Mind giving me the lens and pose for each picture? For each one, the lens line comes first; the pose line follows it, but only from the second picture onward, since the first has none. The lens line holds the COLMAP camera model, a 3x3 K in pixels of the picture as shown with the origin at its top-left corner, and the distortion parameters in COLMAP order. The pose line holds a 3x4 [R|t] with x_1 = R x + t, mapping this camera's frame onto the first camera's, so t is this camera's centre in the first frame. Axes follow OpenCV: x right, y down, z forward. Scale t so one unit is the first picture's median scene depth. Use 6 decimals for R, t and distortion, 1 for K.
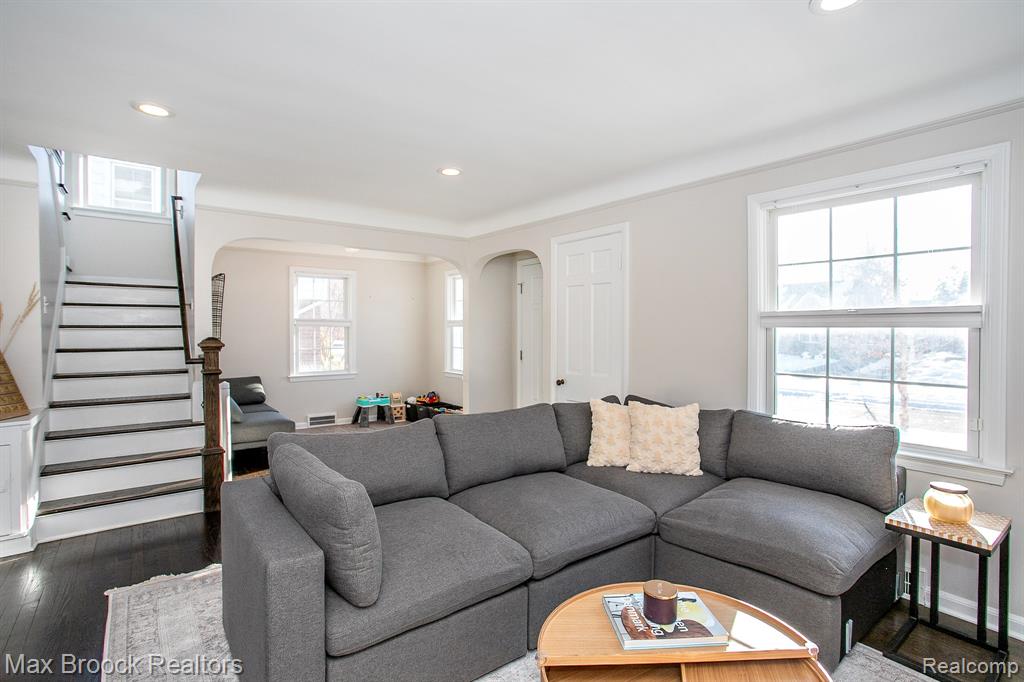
lens RADIAL K [[512.5, 0, 509.3], [0, 512.5, 331.7], [0, 0, 1]] dist [-0.054047, 0.027016]
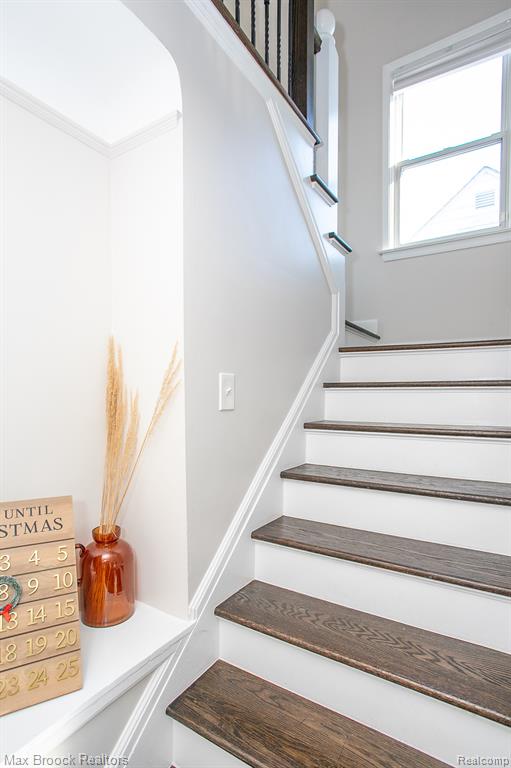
lens RADIAL K [[384.4, 0, 255.5], [0, 384.4, 384.0], [0, 0, 1]] dist [-0.054047, 0.027016]
pose [[0.341314, -0.025885, -0.939593, -0.519456], [-0.008428, 0.999496, -0.030597, -0.043514], [0.939912, 0.018362, 0.340924, 0.792674]]
